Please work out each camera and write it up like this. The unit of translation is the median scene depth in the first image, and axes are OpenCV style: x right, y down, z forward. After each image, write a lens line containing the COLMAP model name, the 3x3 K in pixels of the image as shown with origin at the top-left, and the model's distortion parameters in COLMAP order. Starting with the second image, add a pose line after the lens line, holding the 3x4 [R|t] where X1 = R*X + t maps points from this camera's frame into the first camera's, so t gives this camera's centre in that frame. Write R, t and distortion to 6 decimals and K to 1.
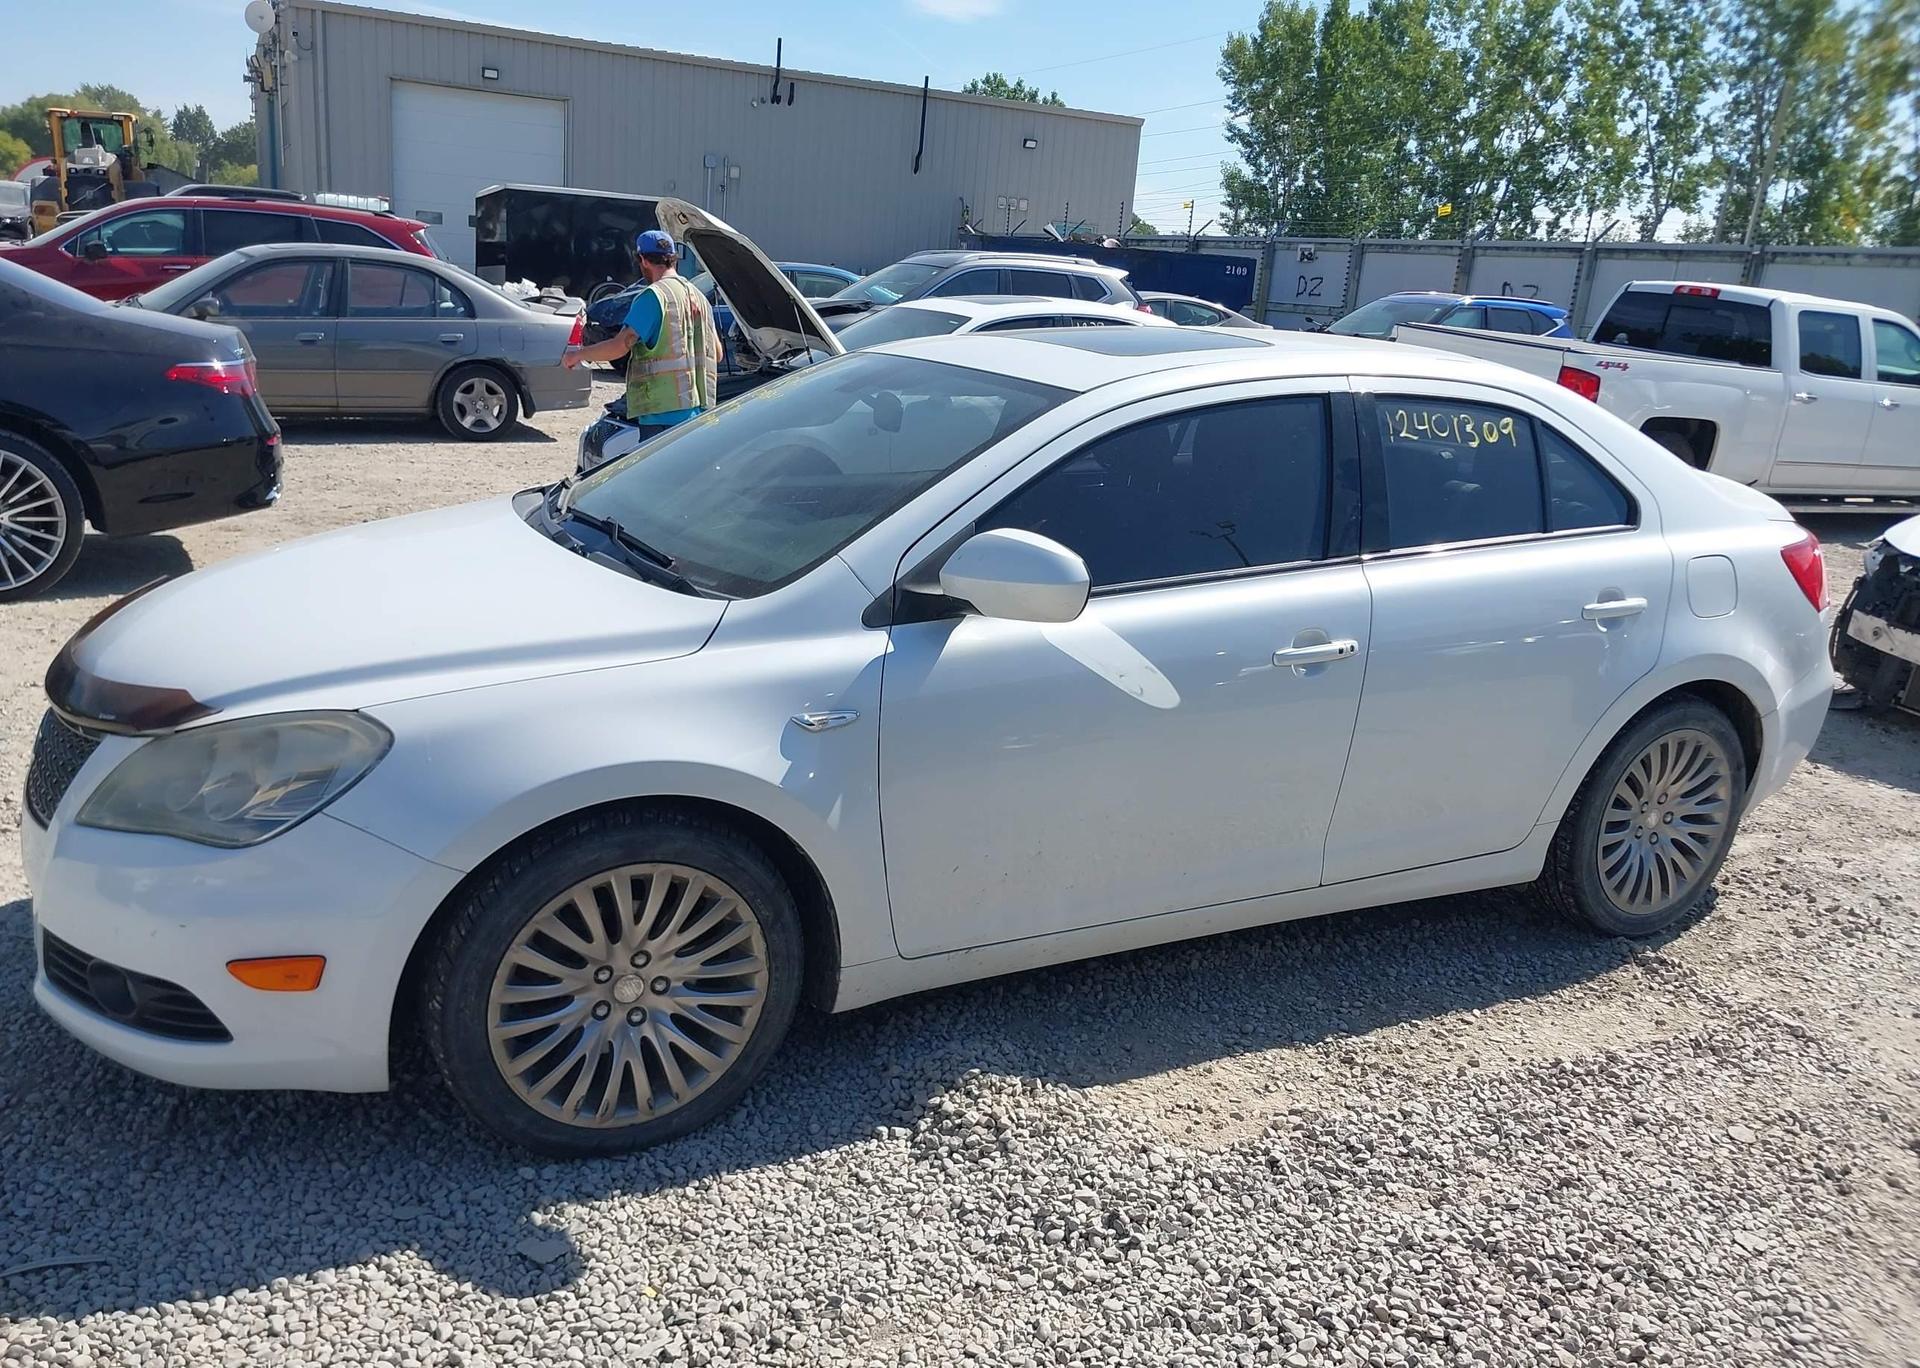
lens RADIAL K [[1478.6, 0, 960.0], [0, 1478.6, 684.0], [0, 0, 1]] dist [0.006228, -0.012932]
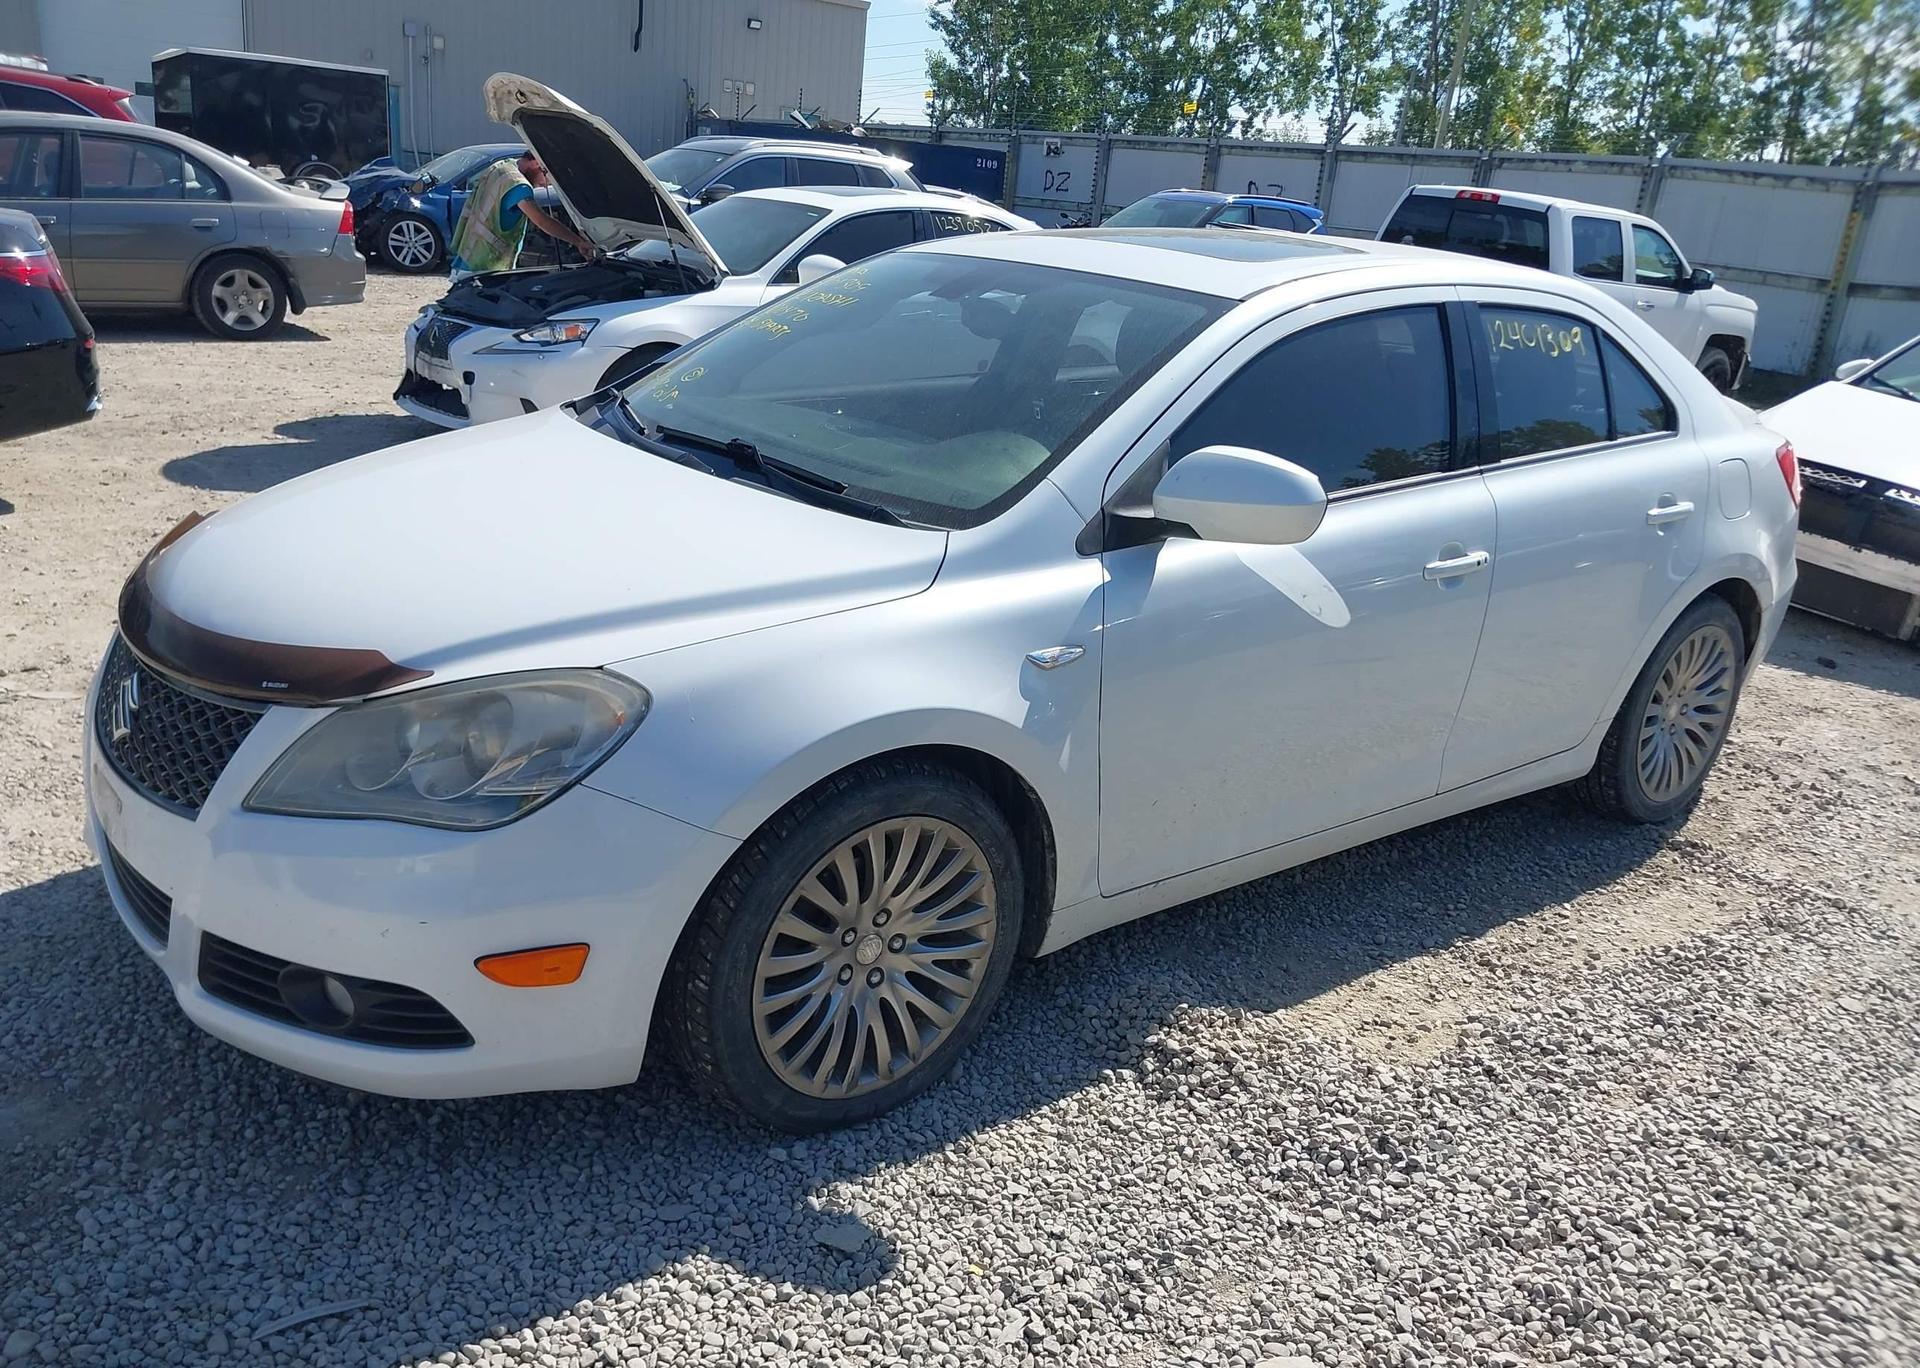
lens RADIAL K [[1479.3, 0, 960.0], [0, 1479.3, 684.0], [0, 0, 1]] dist [-0.000081, -0.003288]
pose [[0.983033, -0.041034, 0.178780, -0.305263], [0.028761, 0.997082, 0.070709, -0.024323], [-0.181160, -0.064367, 0.981345, 0.080142]]
